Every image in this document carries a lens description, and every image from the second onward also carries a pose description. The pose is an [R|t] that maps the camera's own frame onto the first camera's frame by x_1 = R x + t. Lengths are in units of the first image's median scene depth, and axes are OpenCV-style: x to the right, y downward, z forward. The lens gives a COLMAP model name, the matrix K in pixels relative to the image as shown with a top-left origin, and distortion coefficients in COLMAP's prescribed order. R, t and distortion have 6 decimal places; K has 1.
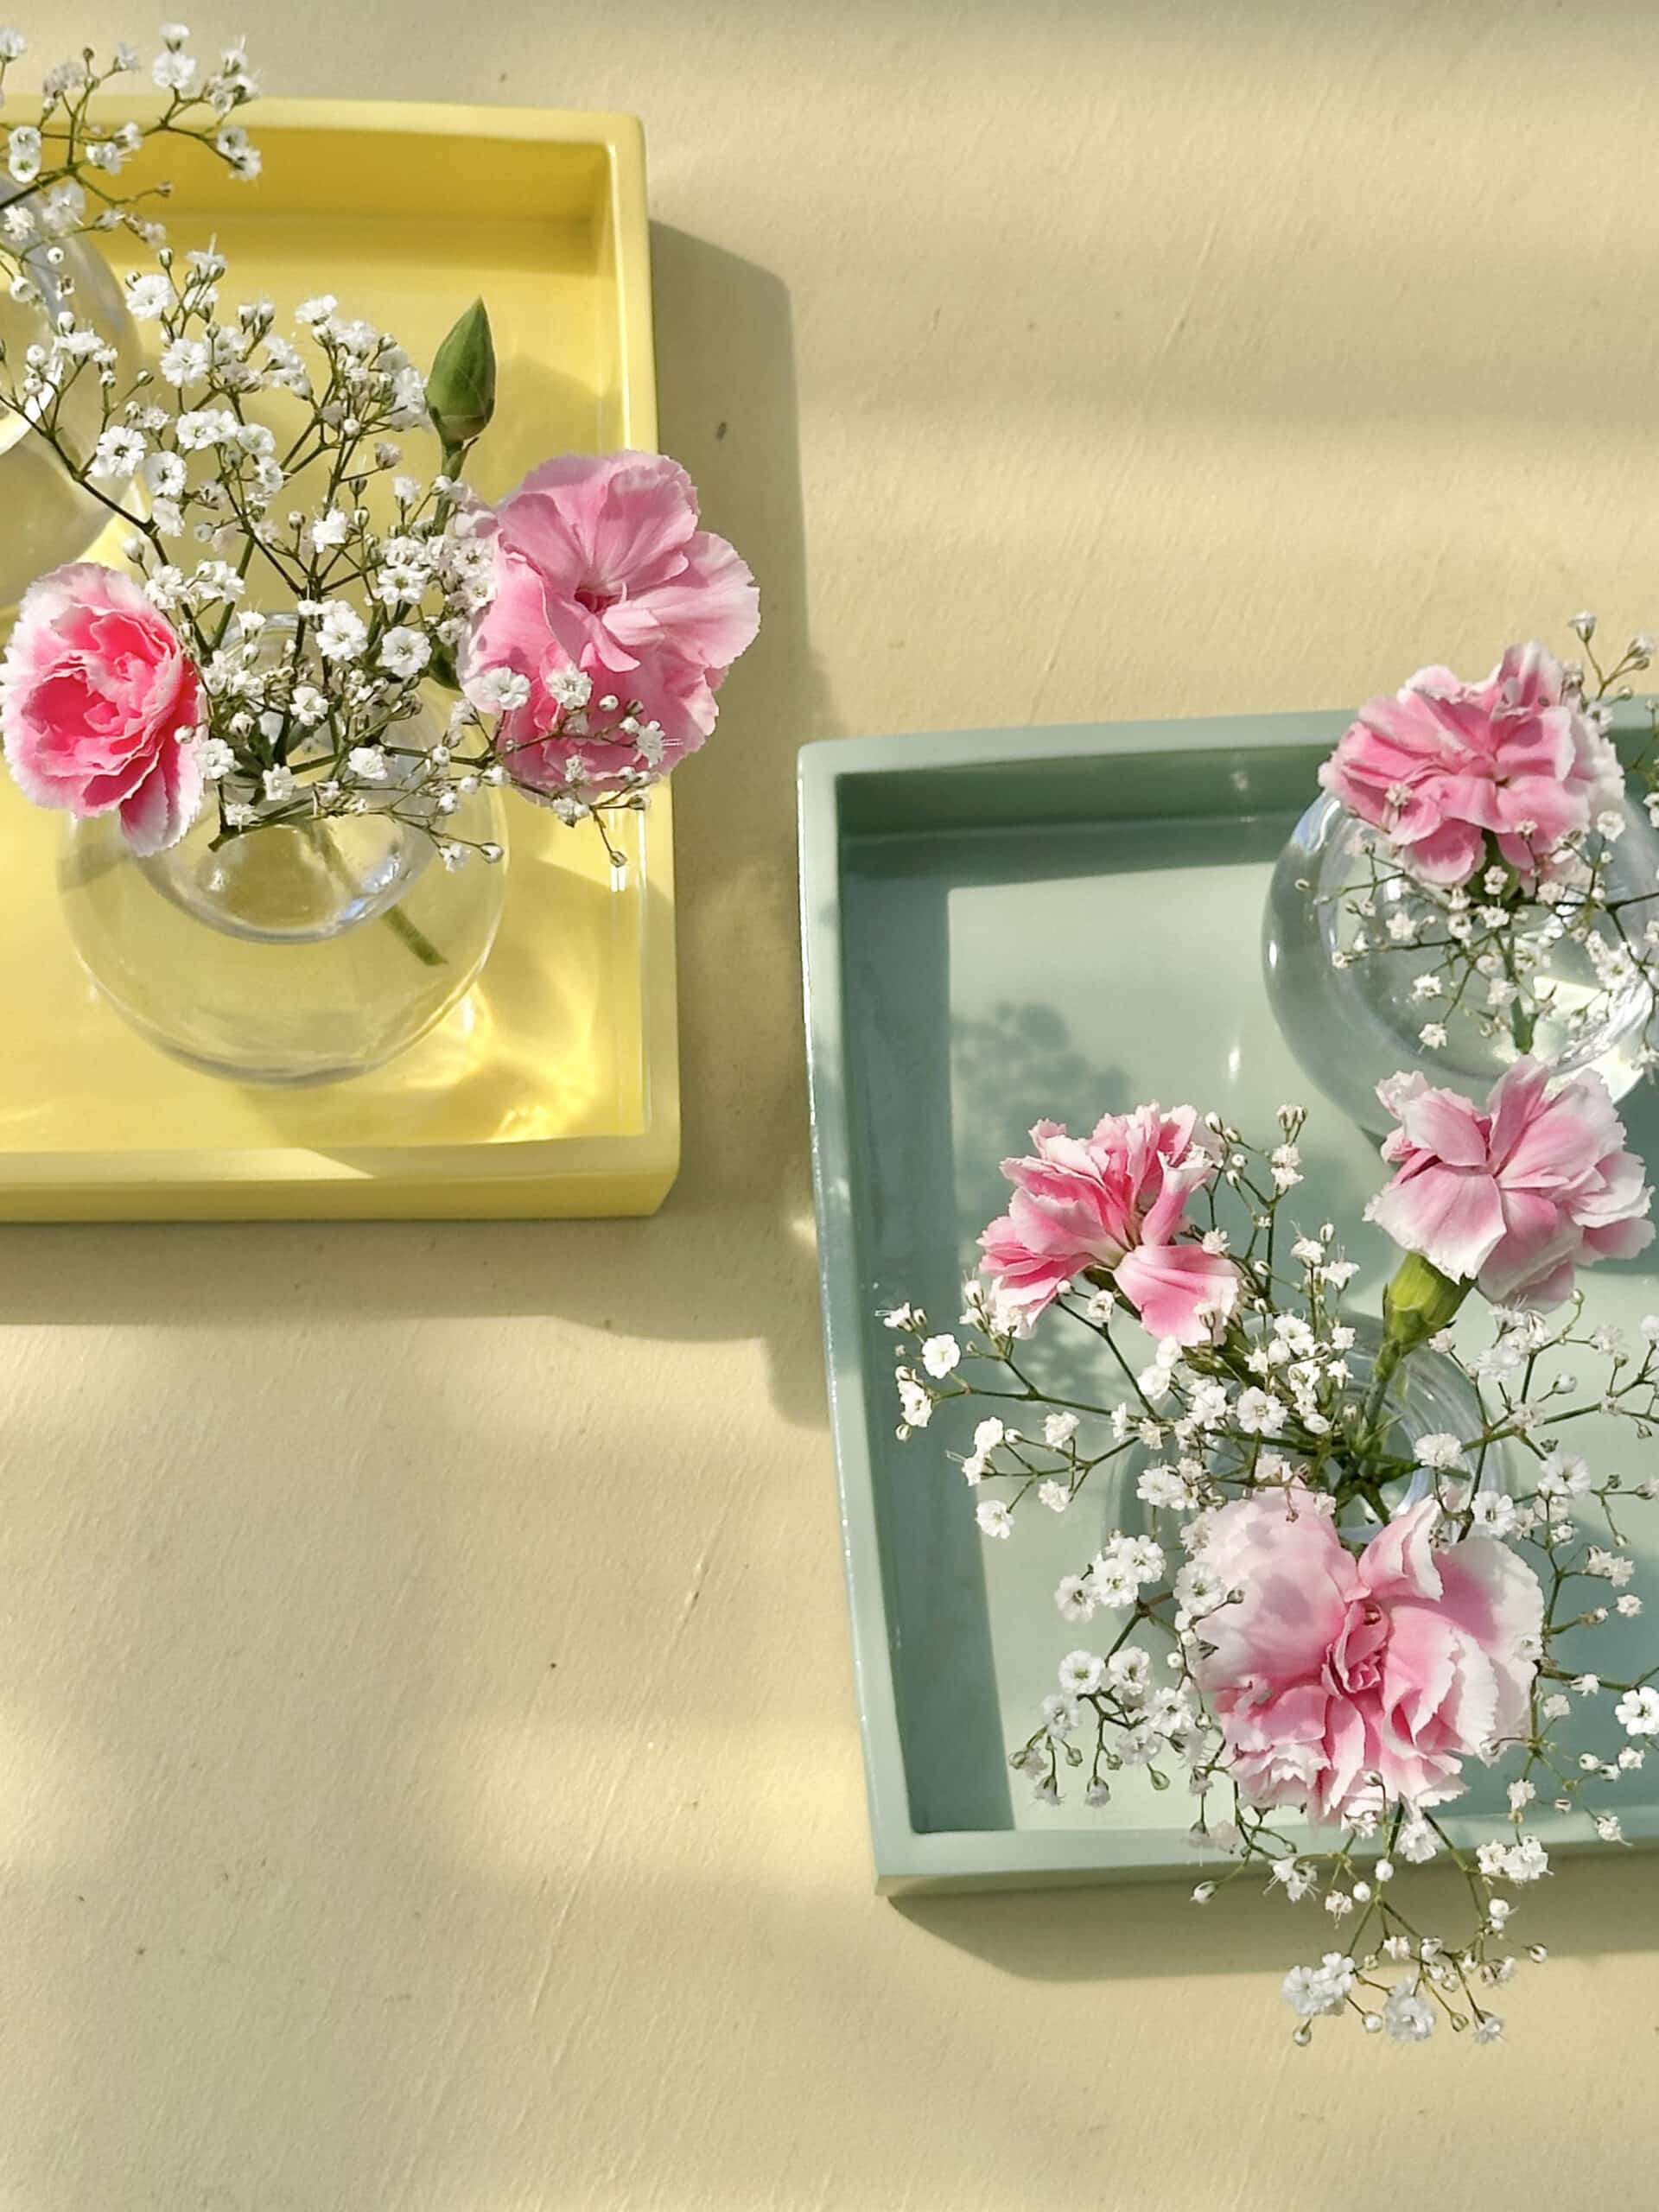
lens RADIAL K [[4960.0, 0, 829.5], [0, 4960.0, 1106.0], [0, 0, 1]] dist [0.045677, 0.364238]
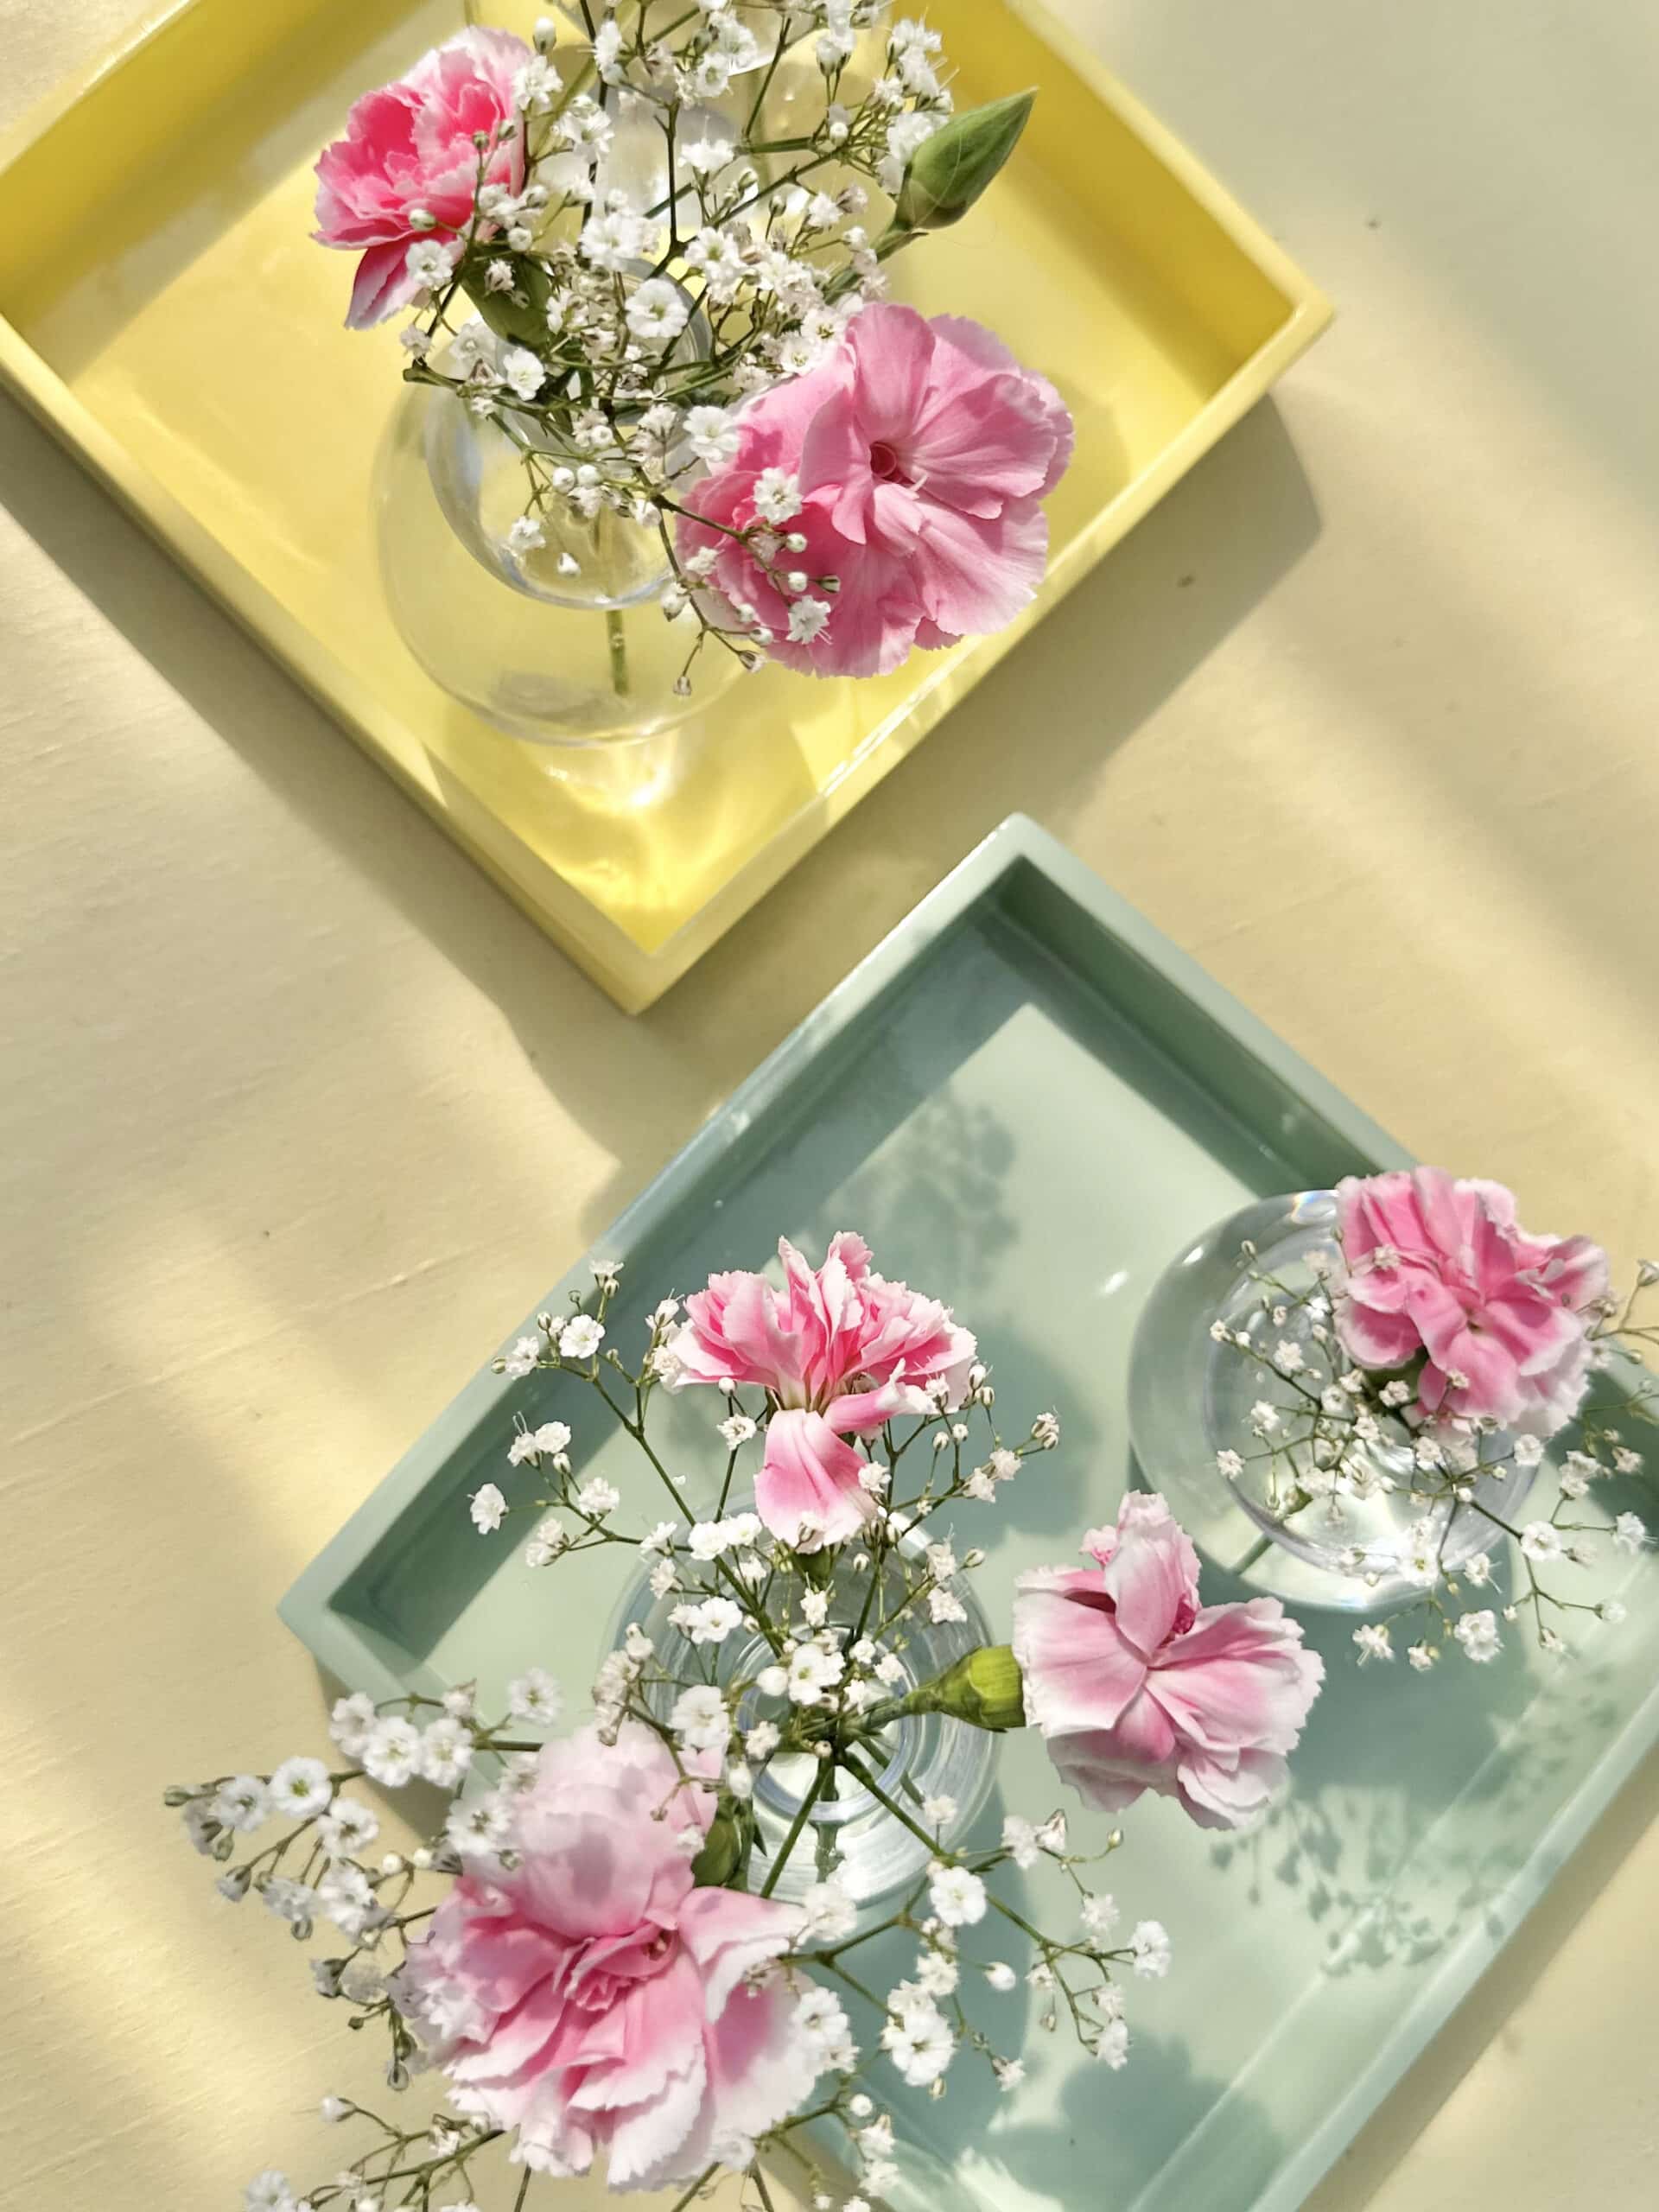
lens RADIAL K [[2108.0, 0, 827.6], [0, 2108.0, 989.6], [0, 0, 1]] dist [0.120557, -0.277420]
pose [[0.691163, 0.713805, -0.113034, 0.048700], [-0.711358, 0.699544, 0.067889, -0.049993], [0.127531, 0.033485, 0.991269, 0.573837]]
